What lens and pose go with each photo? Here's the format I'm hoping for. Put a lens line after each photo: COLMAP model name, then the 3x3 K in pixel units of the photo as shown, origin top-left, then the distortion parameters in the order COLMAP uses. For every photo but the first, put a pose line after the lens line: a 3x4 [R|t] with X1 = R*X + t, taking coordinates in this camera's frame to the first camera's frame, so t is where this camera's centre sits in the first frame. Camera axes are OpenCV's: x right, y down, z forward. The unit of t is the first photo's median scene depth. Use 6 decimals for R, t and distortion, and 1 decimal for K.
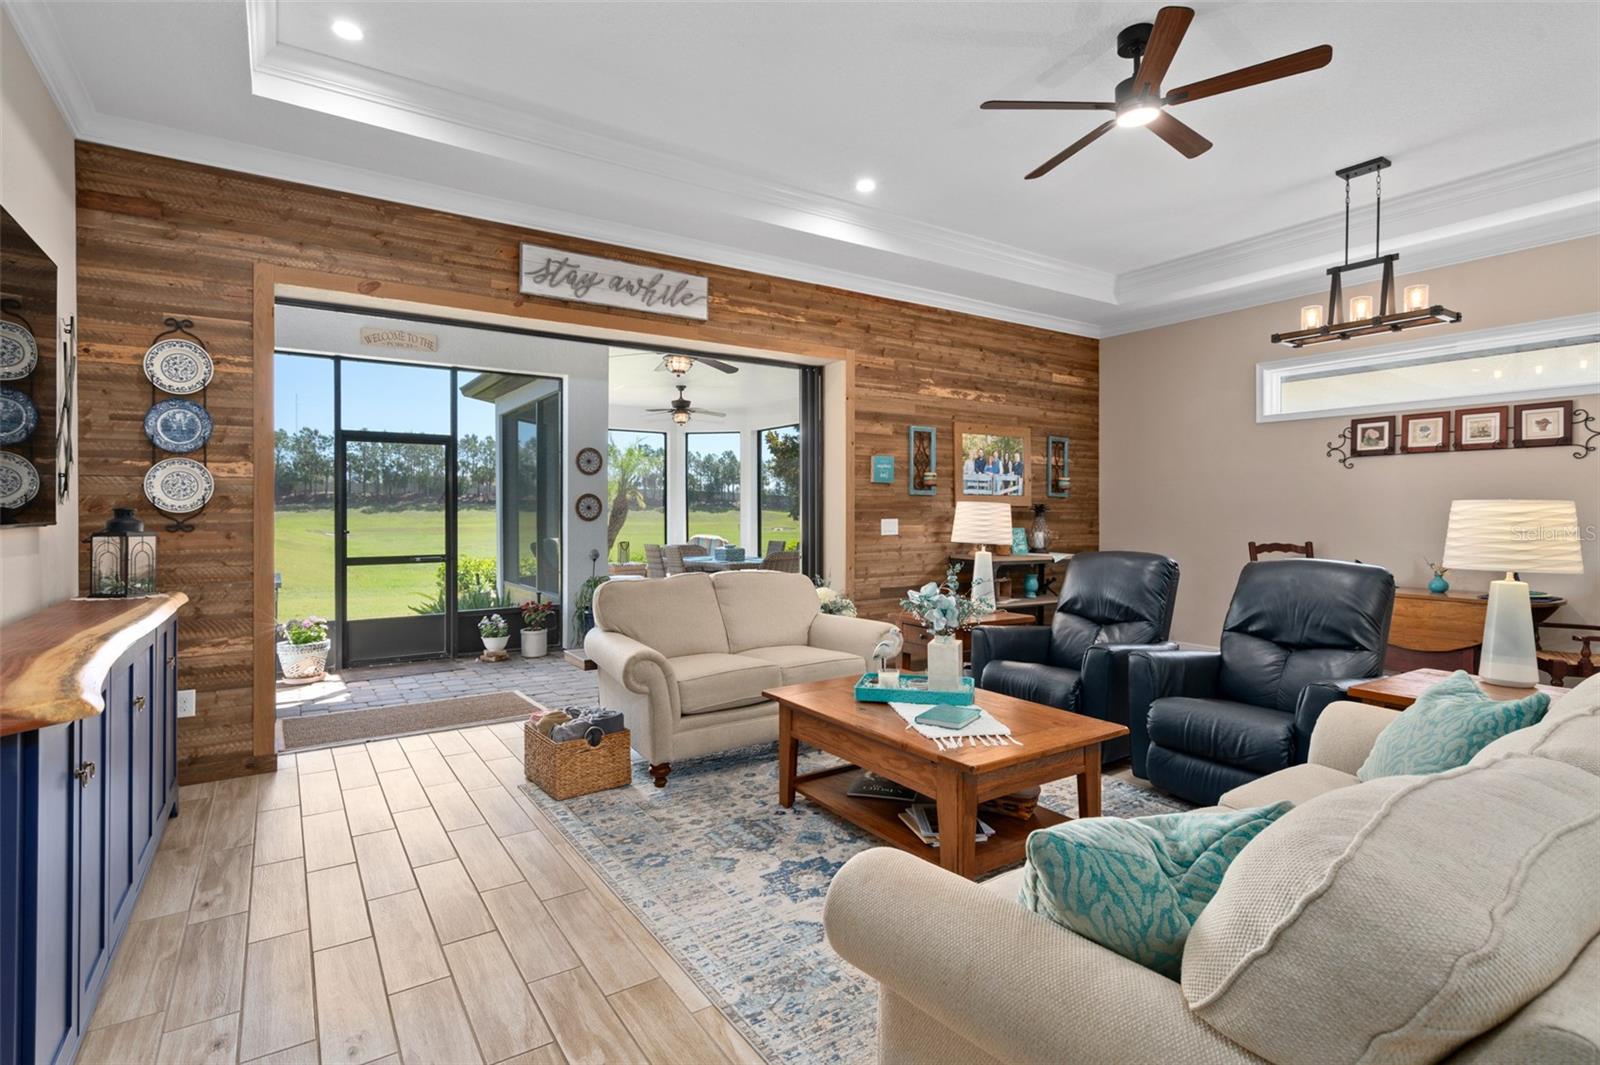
lens RADIAL K [[789.5, 0, 792.5], [0, 789.5, 516.3], [0, 0, 1]] dist [-0.004600, 0.000013]
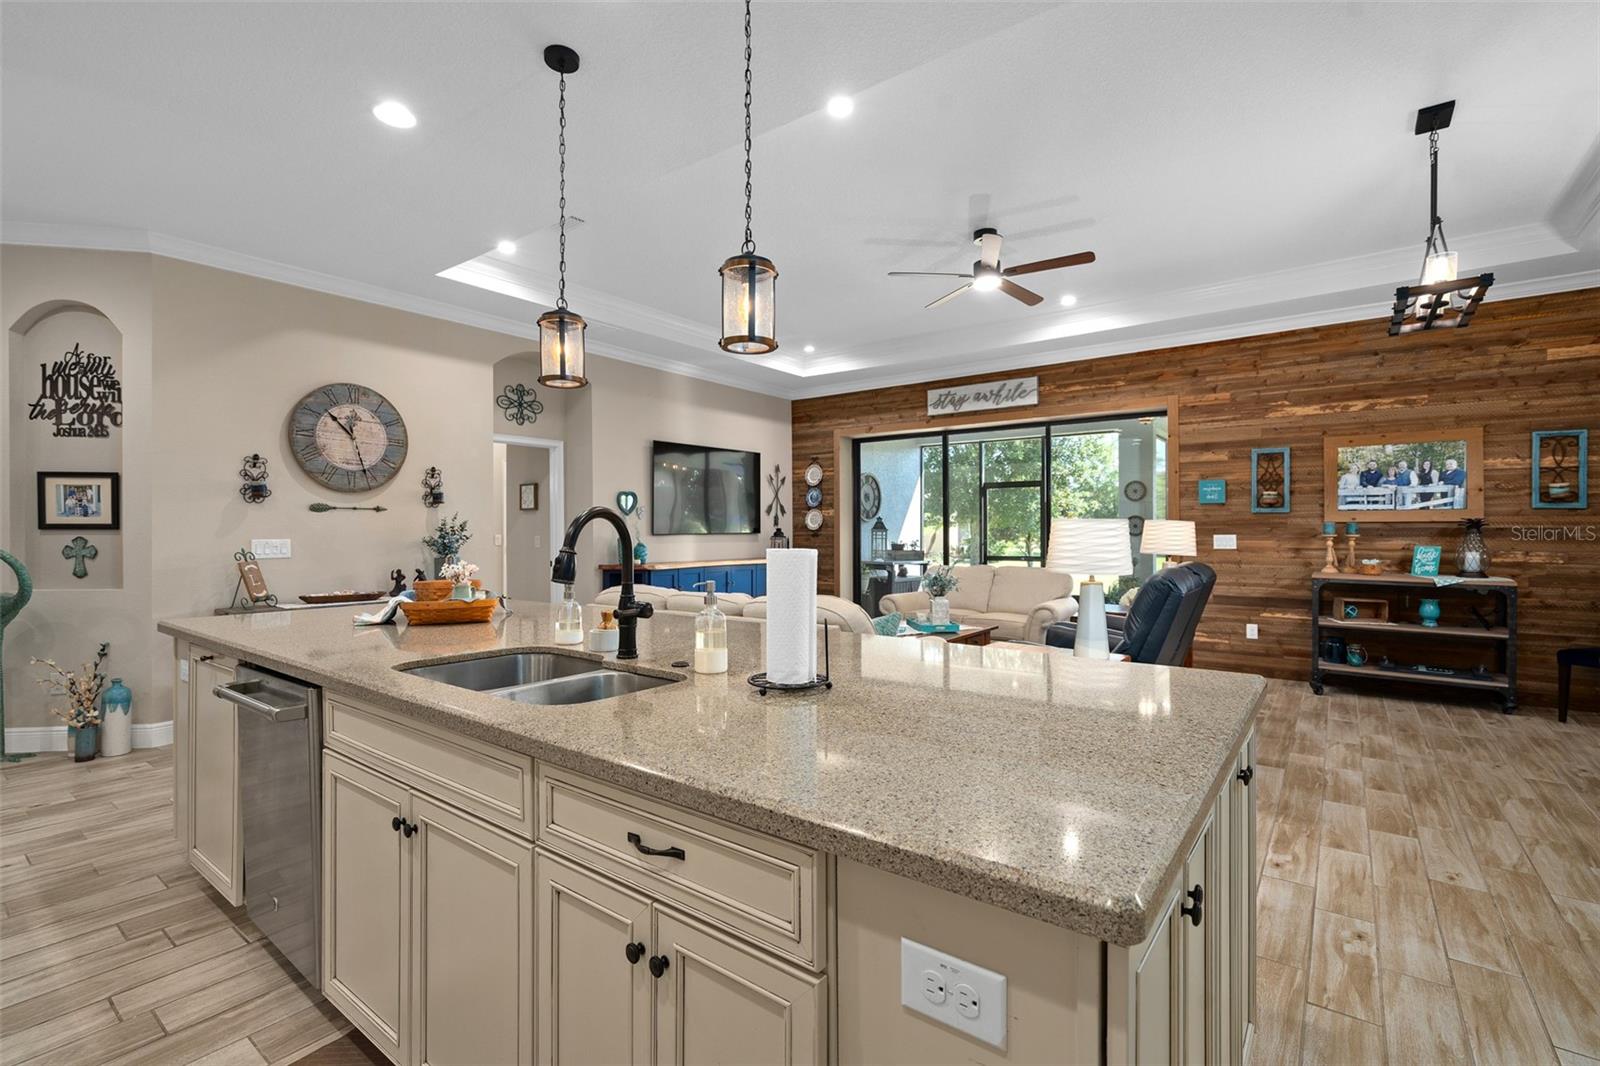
lens RADIAL K [[729.1, 0, 807.6], [0, 729.1, 536.7], [0, 0, 1]] dist [-0.006831, 0.001814]
pose [[0.335745, 0.007910, -0.941920, 1.015373], [-0.003793, 0.999968, 0.007046, 0.001303], [0.941945, 0.001207, 0.335764, 0.098328]]
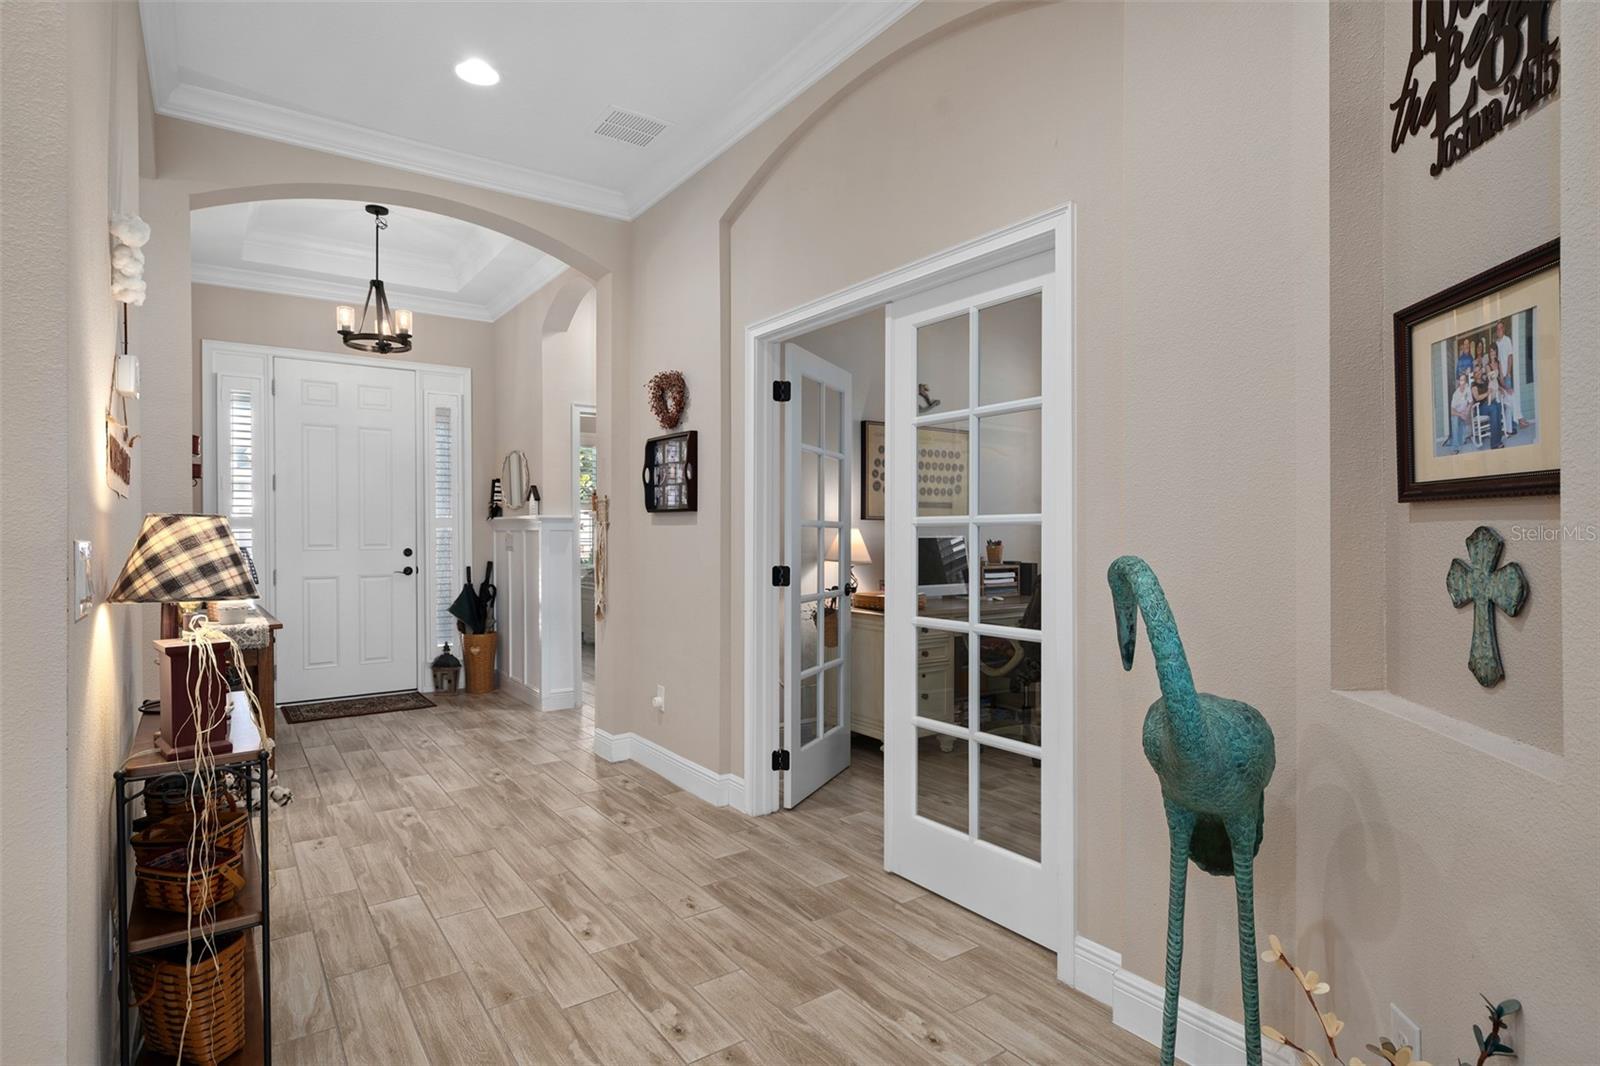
lens RADIAL K [[826.5, 0, 802.3], [0, 826.5, 536.7], [0, 0, 1]] dist [-0.003187, -0.001125]
pose [[-0.999102, 0.003319, -0.042231, 0.207845], [0.002783, 0.999915, 0.012750, 0.008987], [0.042269, 0.012621, -0.999027, -0.158123]]
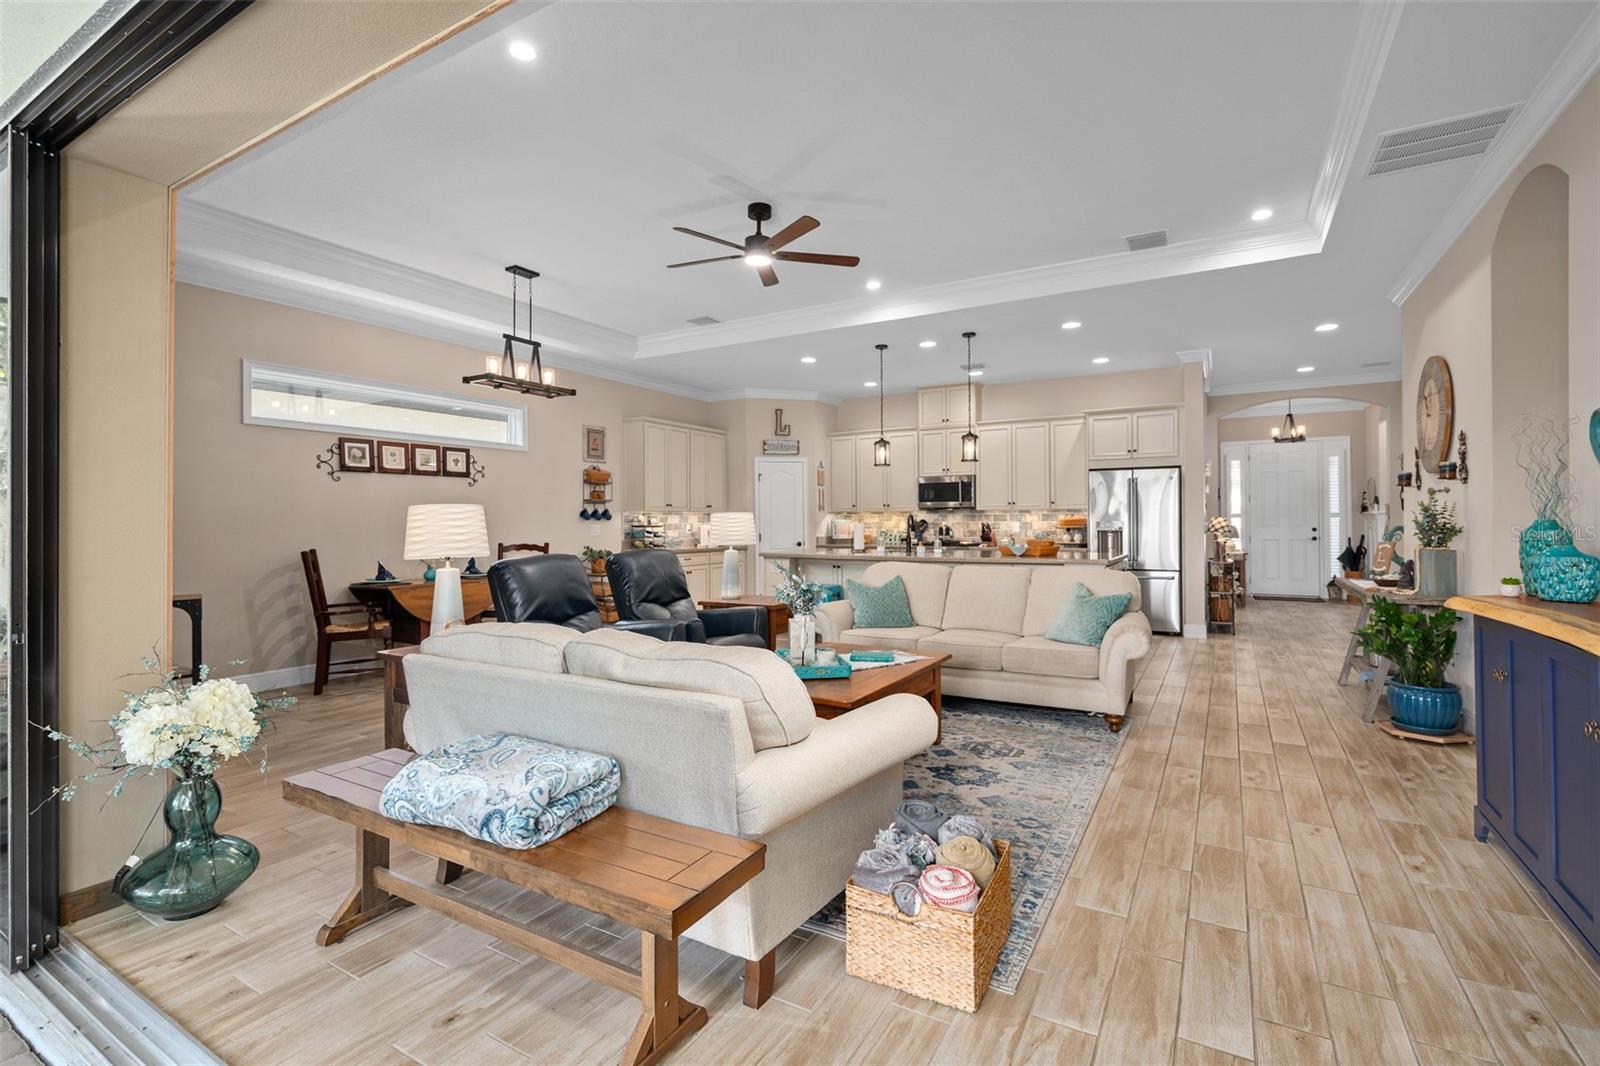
lens RADIAL K [[729.1, 0, 777.5], [0, 729.1, 514.6], [0, 0, 1]] dist [-0.006831, 0.001814]
pose [[-0.426374, 0.010986, 0.904480, -0.522279], [0.010284, 0.999920, -0.007297, 0.000275], [-0.904488, 0.006190, -0.426453, 0.954589]]
